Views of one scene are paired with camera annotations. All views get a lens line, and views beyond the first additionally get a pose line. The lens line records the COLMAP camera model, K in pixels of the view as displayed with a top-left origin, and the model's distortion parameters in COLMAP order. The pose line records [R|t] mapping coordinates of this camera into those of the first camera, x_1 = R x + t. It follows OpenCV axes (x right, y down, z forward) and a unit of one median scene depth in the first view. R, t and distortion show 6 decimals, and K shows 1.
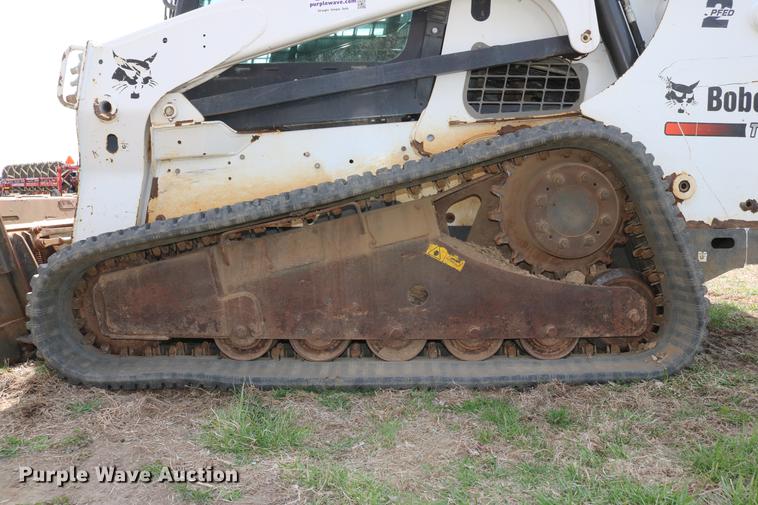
lens RADIAL K [[625.6, 0, 379.0], [0, 625.6, 252.5], [0, 0, 1]] dist [-0.153659, 0.121097]
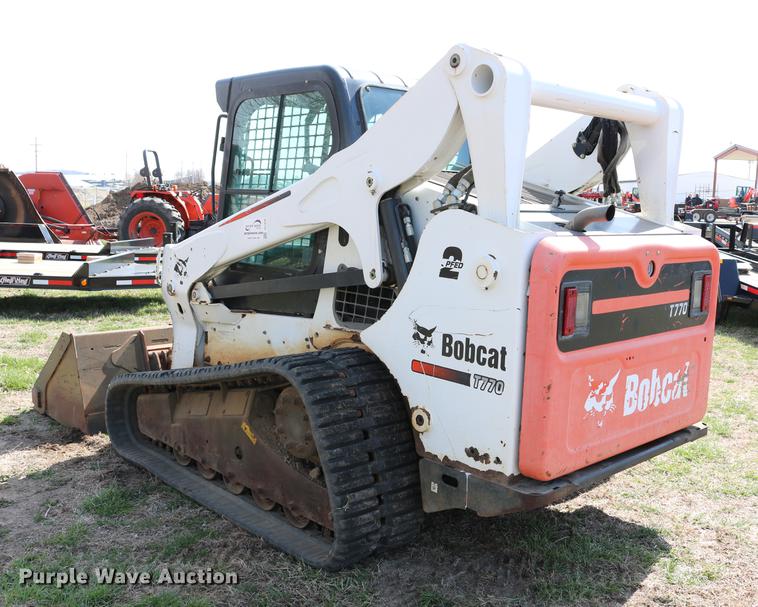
lens RADIAL K [[792.1, 0, 379.5], [0, 792.1, 335.1], [0, 0, 1]] dist [-0.116825, 0.029630]
pose [[0.687312, 0.150374, -0.710627, 1.450812], [-0.101717, 0.988622, 0.110820, -0.413310], [0.719205, -0.003885, 0.694787, -0.039623]]
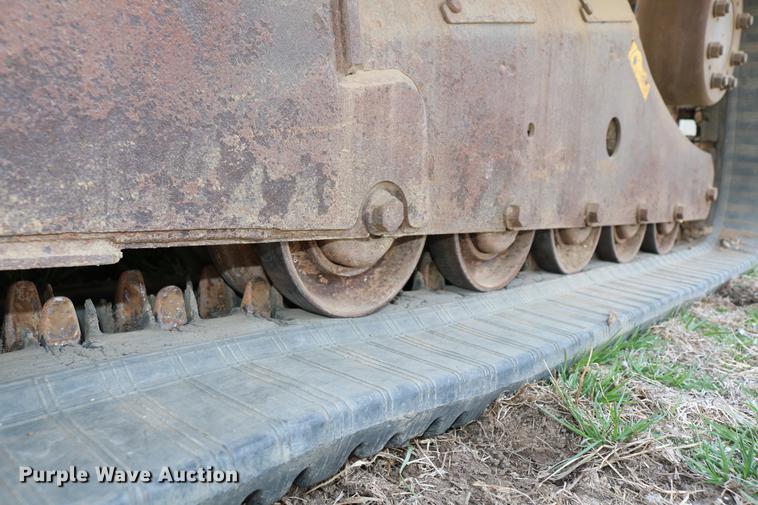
lens RADIAL K [[625.6, 0, 379.0], [0, 625.6, 252.5], [0, 0, 1]] dist [-0.153659, 0.121097]
pose [[0.638777, -0.052326, 0.767611, -0.413037], [-0.026782, 0.995568, 0.090152, 0.112983], [-0.768926, -0.078145, 0.634544, 0.768090]]
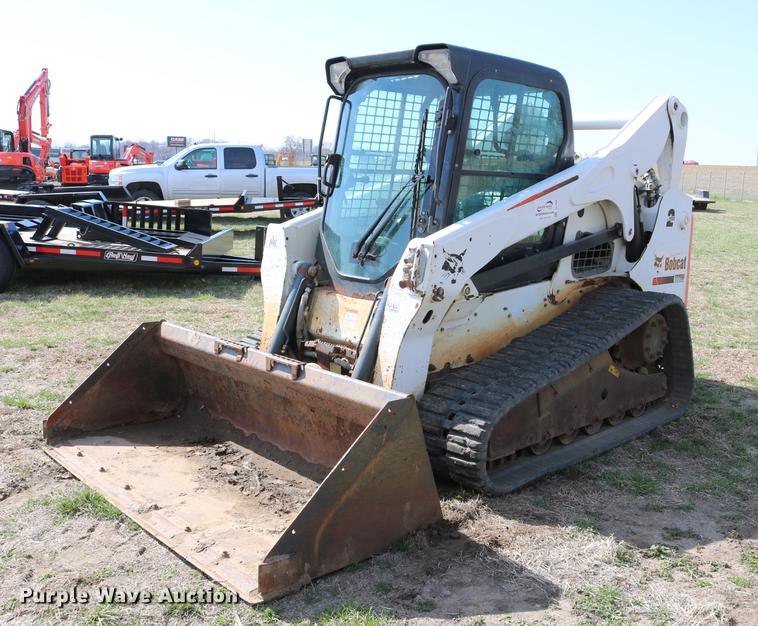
lens RADIAL K [[791.3, 0, 403.0], [0, 791.3, 322.9], [0, 0, 1]] dist [-0.135655, 0.009765]
pose [[0.705085, -0.106386, 0.701098, -1.744983], [0.040790, 0.993130, 0.109678, -0.372748], [-0.707949, -0.048735, 0.704580, -0.138896]]
